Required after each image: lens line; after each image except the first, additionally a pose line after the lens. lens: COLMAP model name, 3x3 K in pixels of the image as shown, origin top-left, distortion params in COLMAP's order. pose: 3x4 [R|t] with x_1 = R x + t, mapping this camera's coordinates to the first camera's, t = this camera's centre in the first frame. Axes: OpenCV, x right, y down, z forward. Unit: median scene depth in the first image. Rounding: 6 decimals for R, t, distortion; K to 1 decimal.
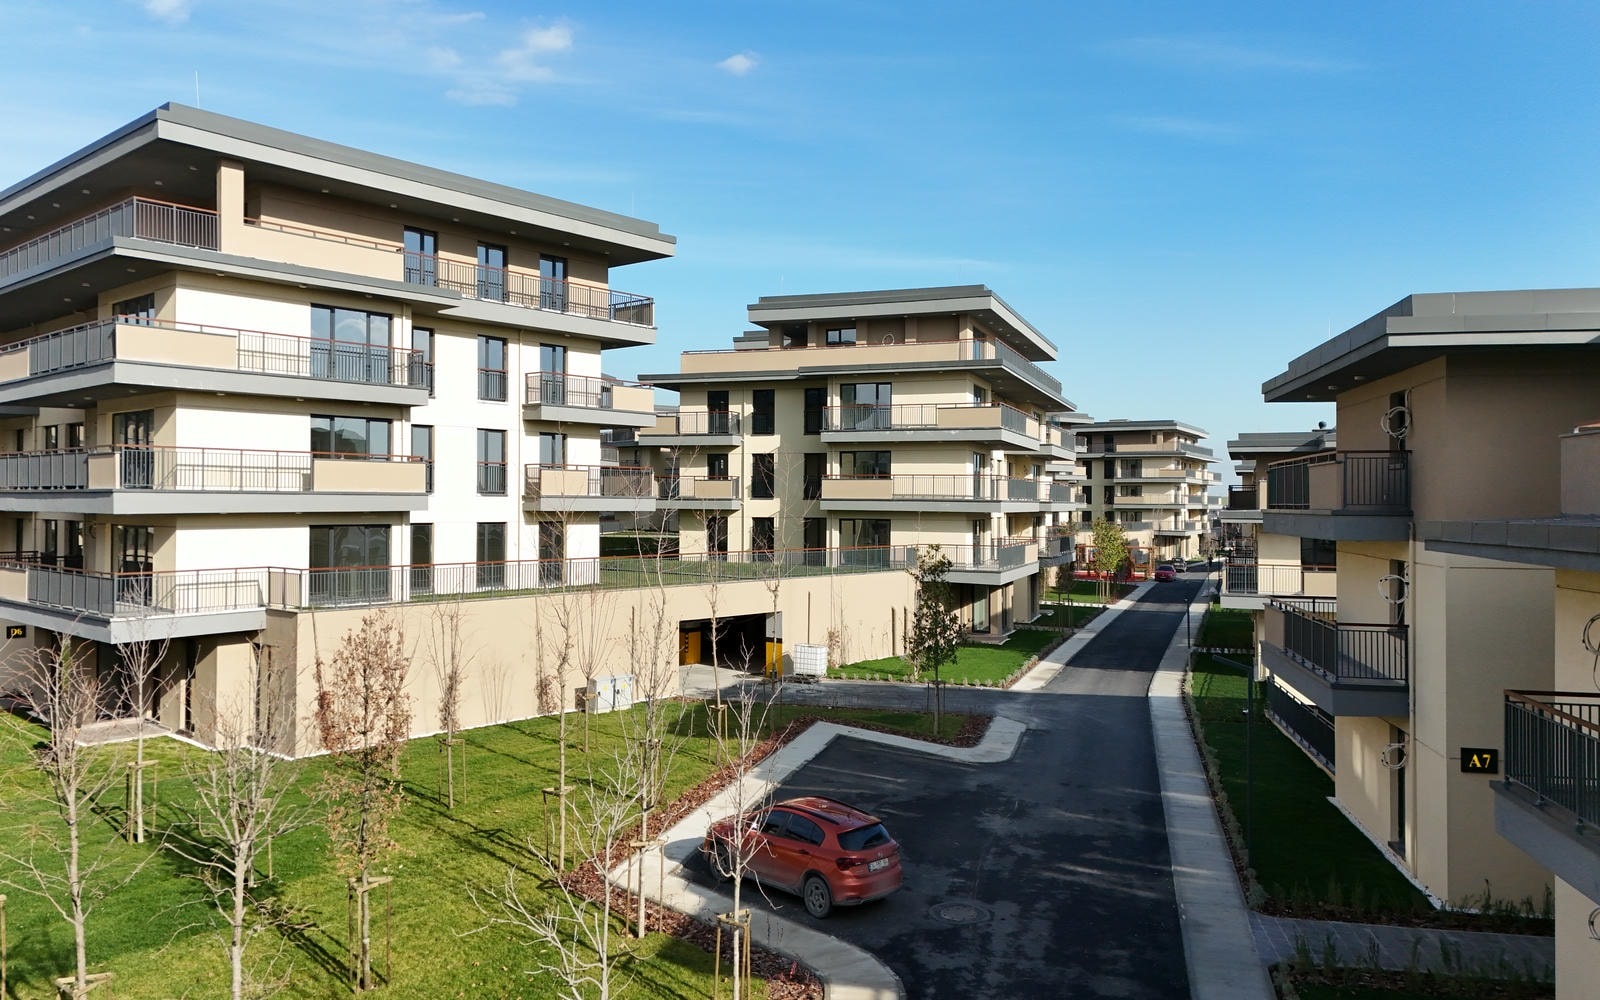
lens RADIAL K [[1172.0, 0, 797.9], [0, 1172.0, 489.1], [0, 0, 1]] dist [0.062365, -0.027097]
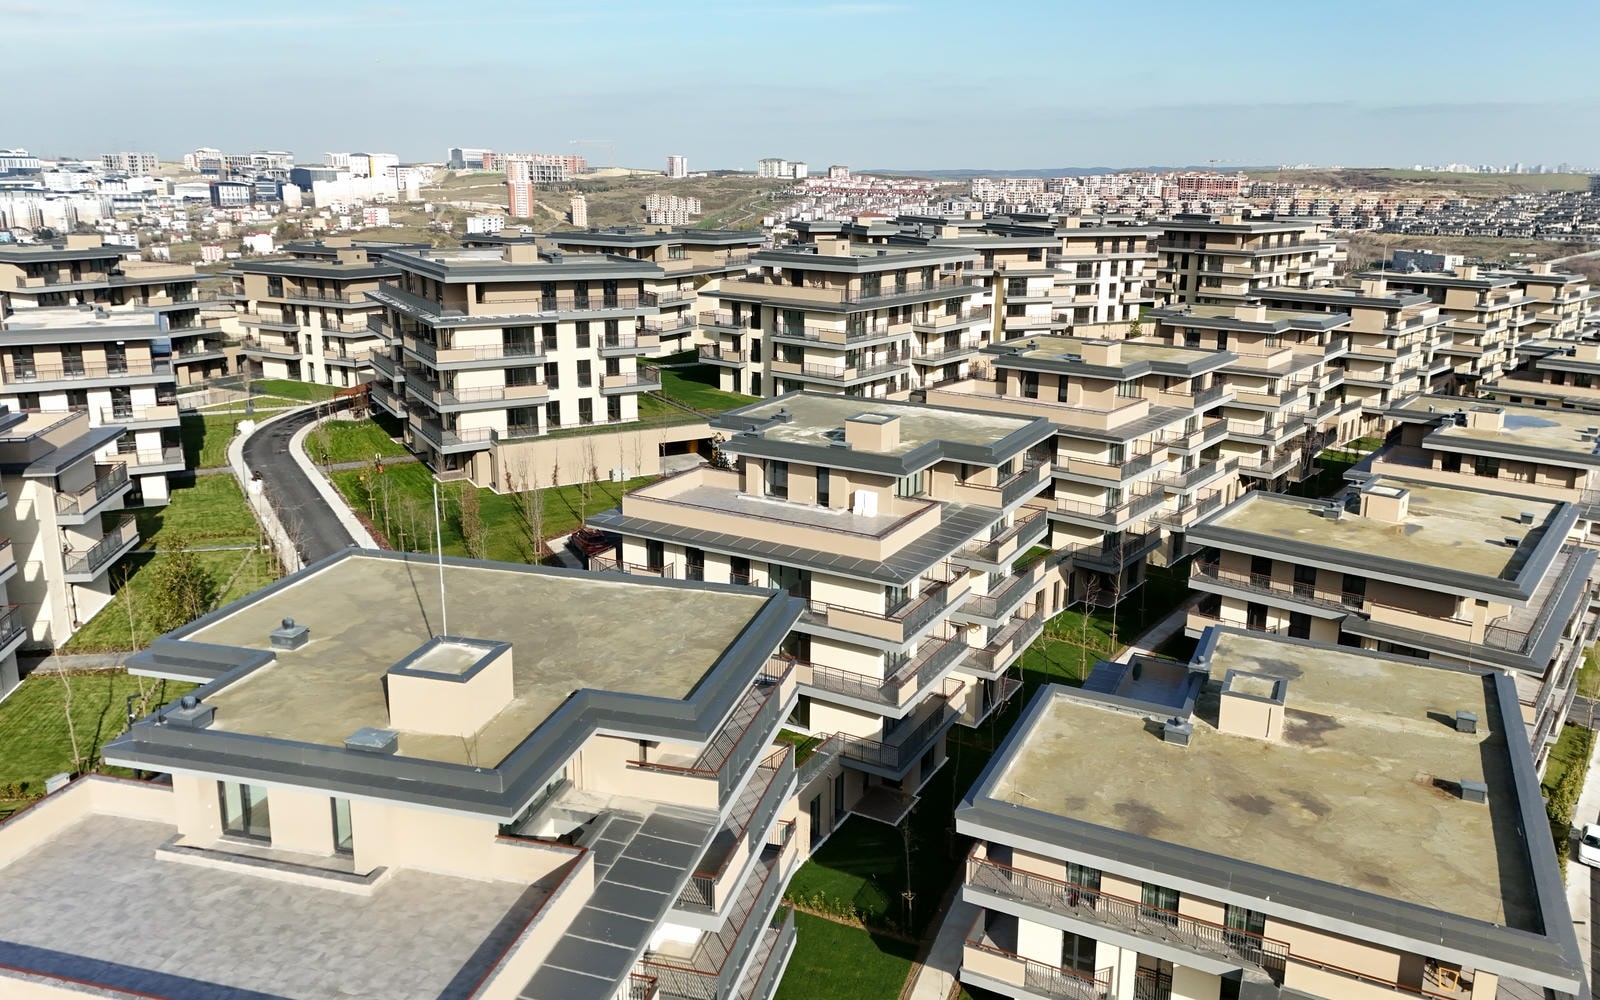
lens RADIAL K [[1172.0, 0, 811.1], [0, 1172.0, 449.5], [0, 0, 1]] dist [0.062365, -0.027097]
pose [[0.956141, 0.070328, -0.284339, 0.868599], [-0.000388, 0.971051, 0.238874, -0.441775], [0.292907, -0.228287, 0.928488, -1.121546]]
